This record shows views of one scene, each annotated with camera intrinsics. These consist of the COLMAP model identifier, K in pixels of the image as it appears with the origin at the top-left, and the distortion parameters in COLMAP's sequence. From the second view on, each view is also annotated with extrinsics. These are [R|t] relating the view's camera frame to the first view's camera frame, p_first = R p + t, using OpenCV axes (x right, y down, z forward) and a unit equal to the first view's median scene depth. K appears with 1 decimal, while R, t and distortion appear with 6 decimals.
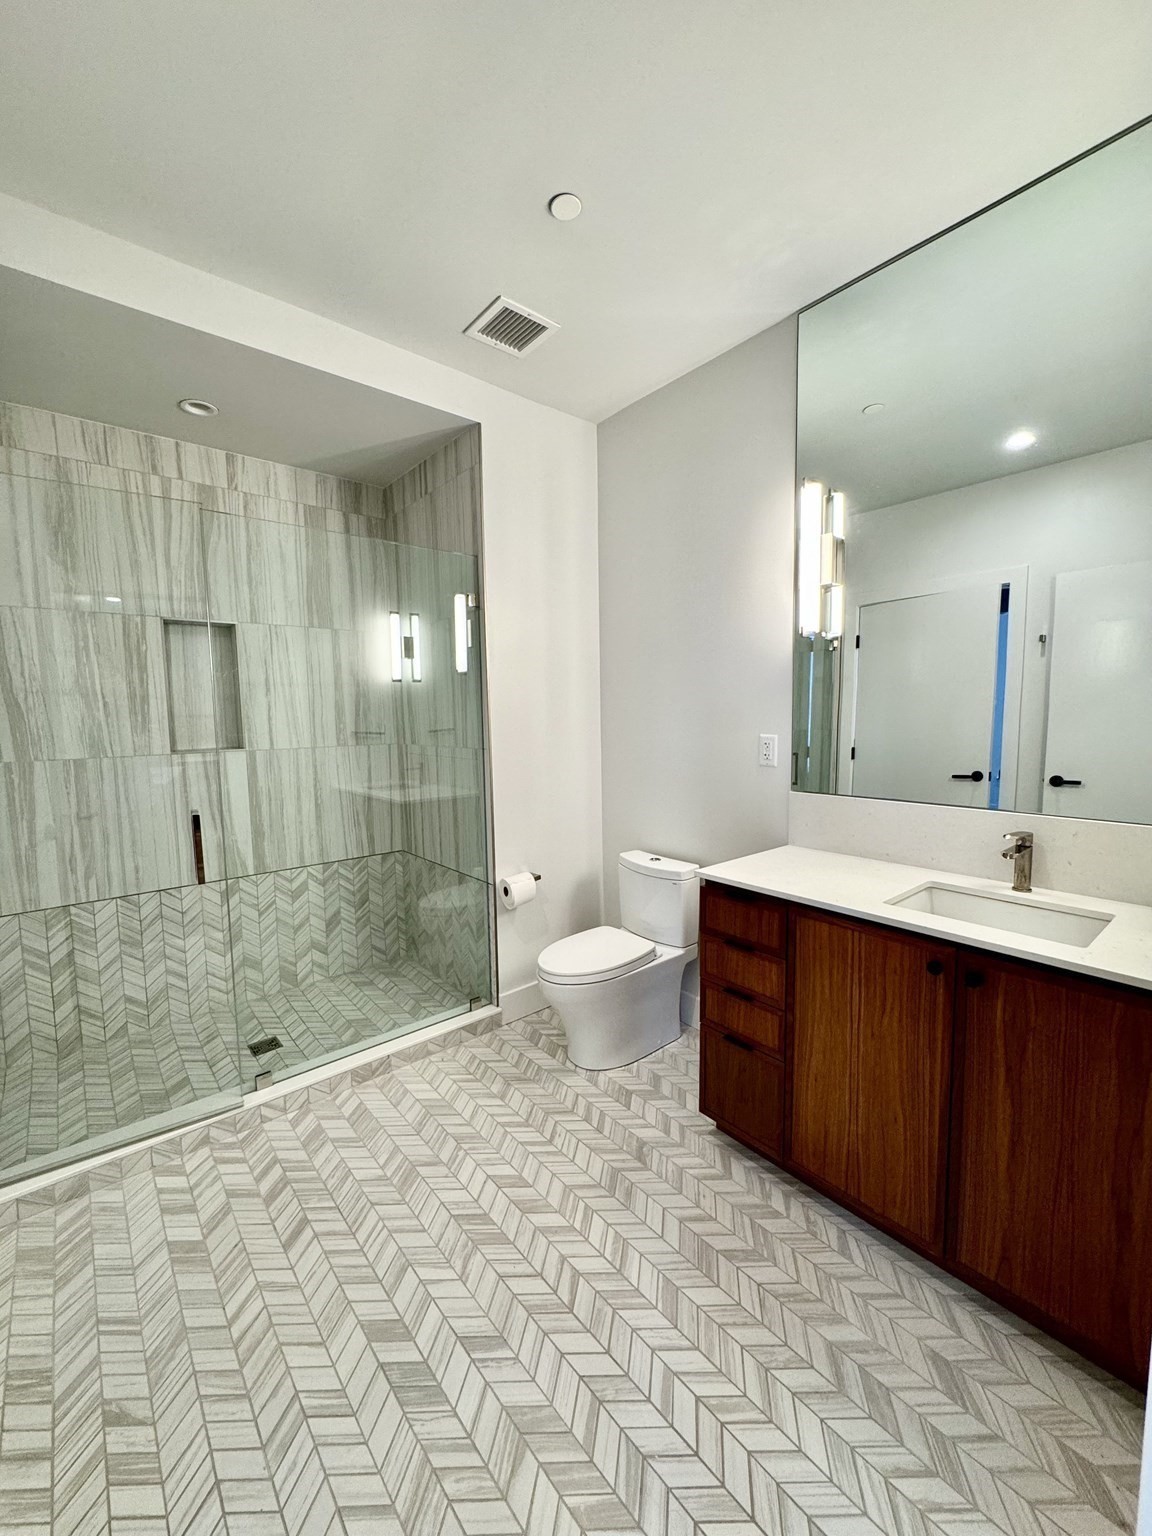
lens RADIAL K [[610.8, 0, 583.0], [0, 610.8, 770.6], [0, 0, 1]] dist [-0.002798, -0.000034]
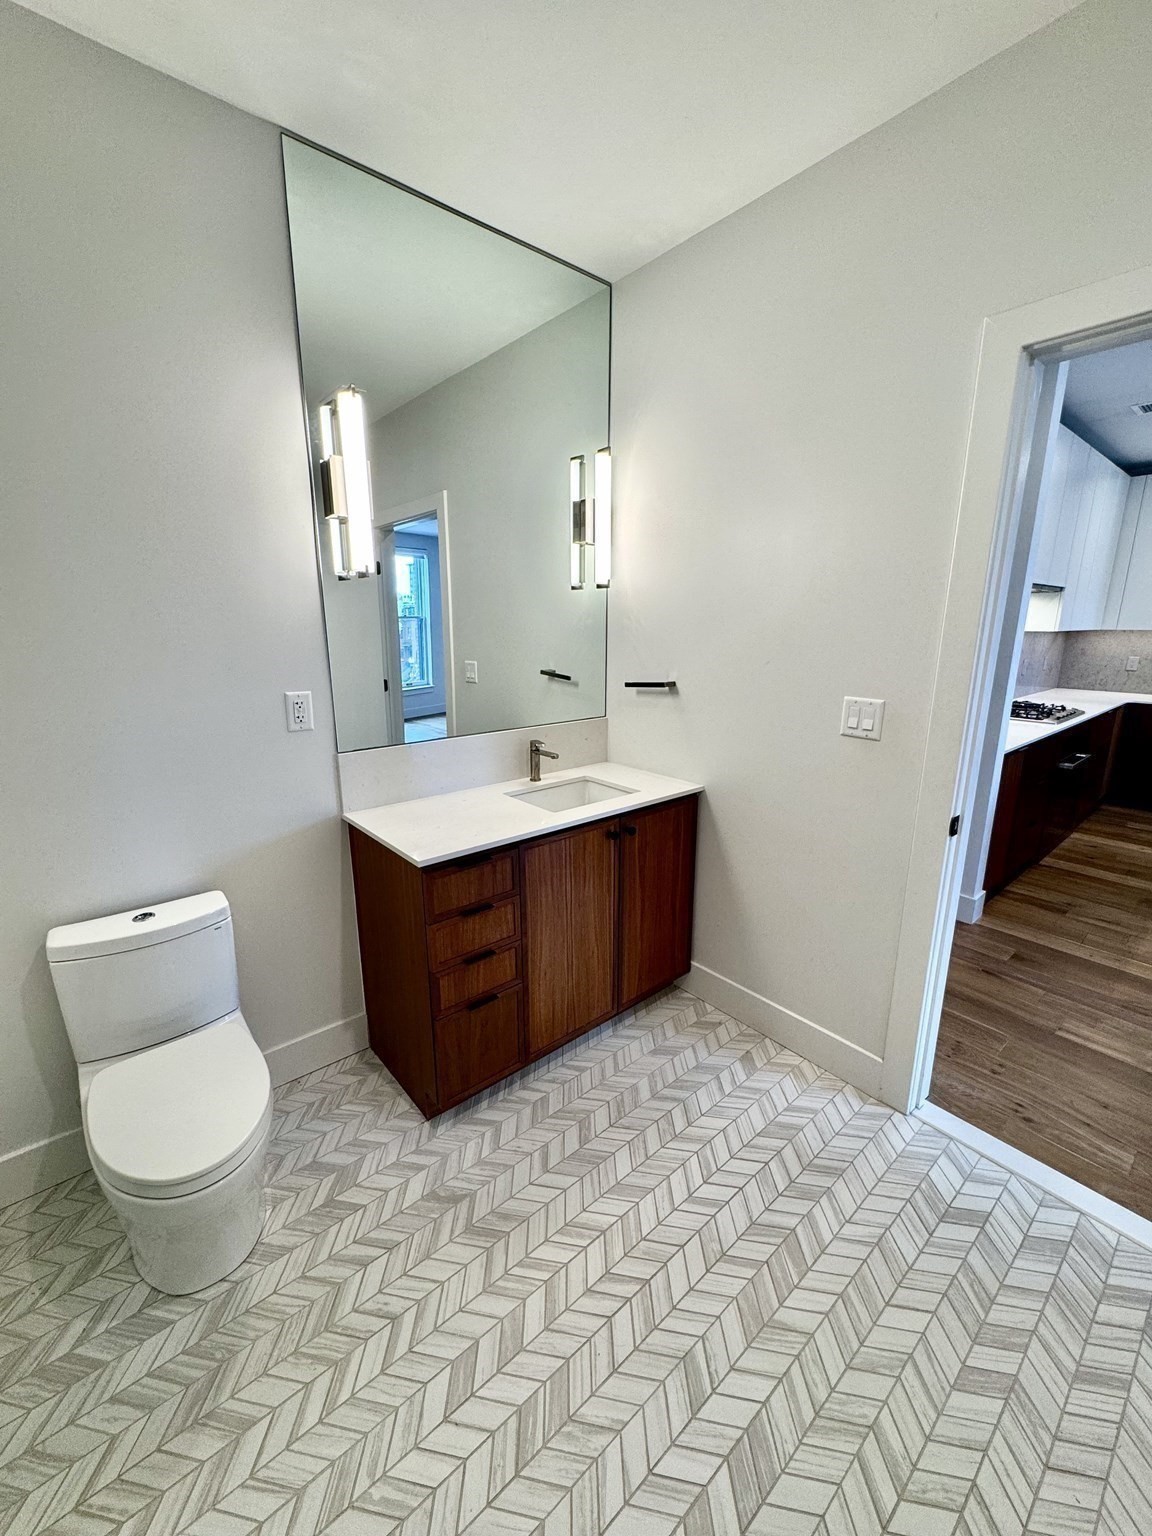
lens RADIAL K [[610.8, 0, 571.6], [0, 610.8, 768.5], [0, 0, 1]] dist [-0.002798, -0.000034]
pose [[0.004747, -0.218566, 0.975811, -0.623241], [0.096791, 0.971340, 0.217094, -0.124509], [-0.995293, 0.093419, 0.025766, 0.780714]]
